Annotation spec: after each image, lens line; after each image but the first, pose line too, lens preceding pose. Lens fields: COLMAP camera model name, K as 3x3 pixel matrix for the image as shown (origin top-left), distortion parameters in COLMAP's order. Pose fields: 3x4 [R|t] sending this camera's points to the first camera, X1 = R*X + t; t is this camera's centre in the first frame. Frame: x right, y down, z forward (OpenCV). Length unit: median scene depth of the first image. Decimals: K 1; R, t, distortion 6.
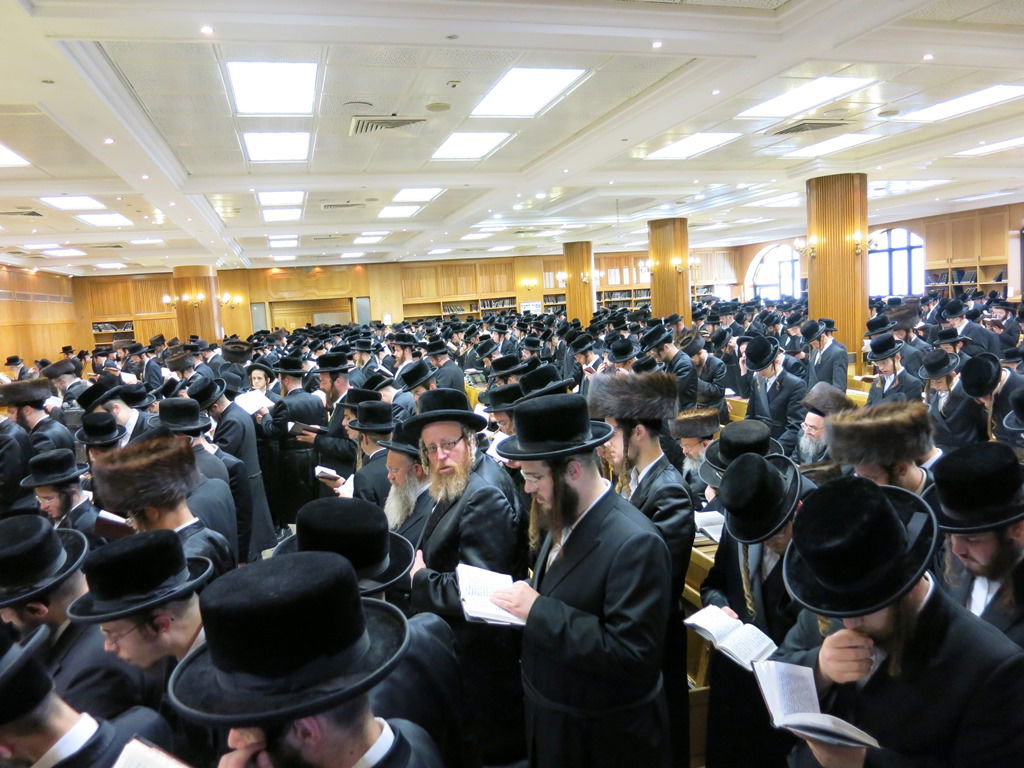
lens RADIAL K [[730.0, 0, 512.0], [0, 730.0, 384.0], [0, 0, 1]] dist [-0.006294, 0.000833]
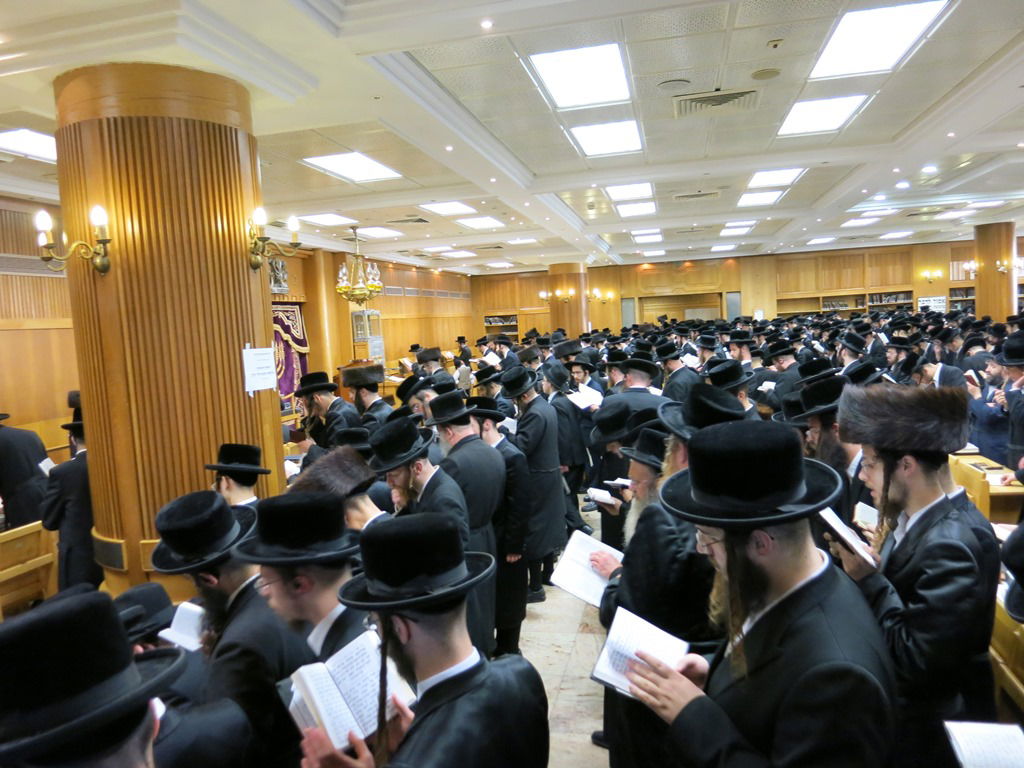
lens RADIAL K [[740.3, 0, 539.1], [0, 740.3, 389.1], [0, 0, 1]] dist [-0.015103, -0.005111]
pose [[0.884689, 0.053172, -0.463139, 0.034726], [-0.048070, 0.998583, 0.022823, -0.002576], [0.463697, 0.002071, 0.885992, 0.032950]]
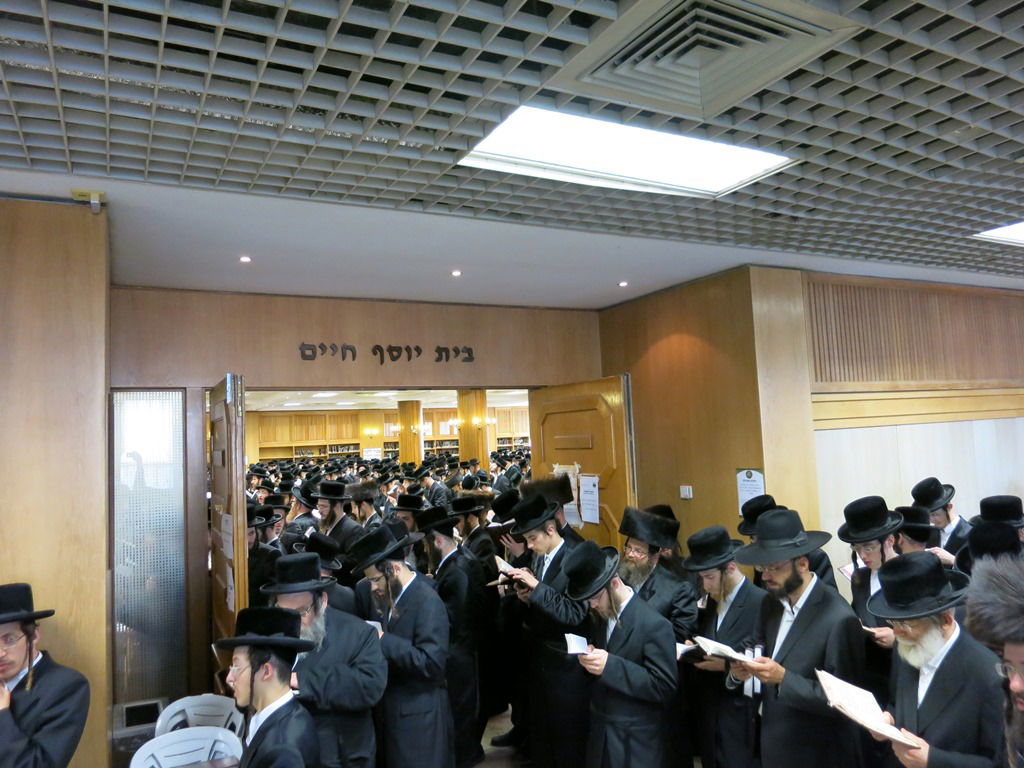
lens RADIAL K [[730.0, 0, 512.0], [0, 730.0, 384.0], [0, 0, 1]] dist [-0.006294, 0.000833]
pose [[0.981897, 0.036959, 0.185775, 0.035334], [0.000396, 0.980376, -0.197137, 0.027267], [-0.189416, 0.193642, 0.962613, -0.285466]]
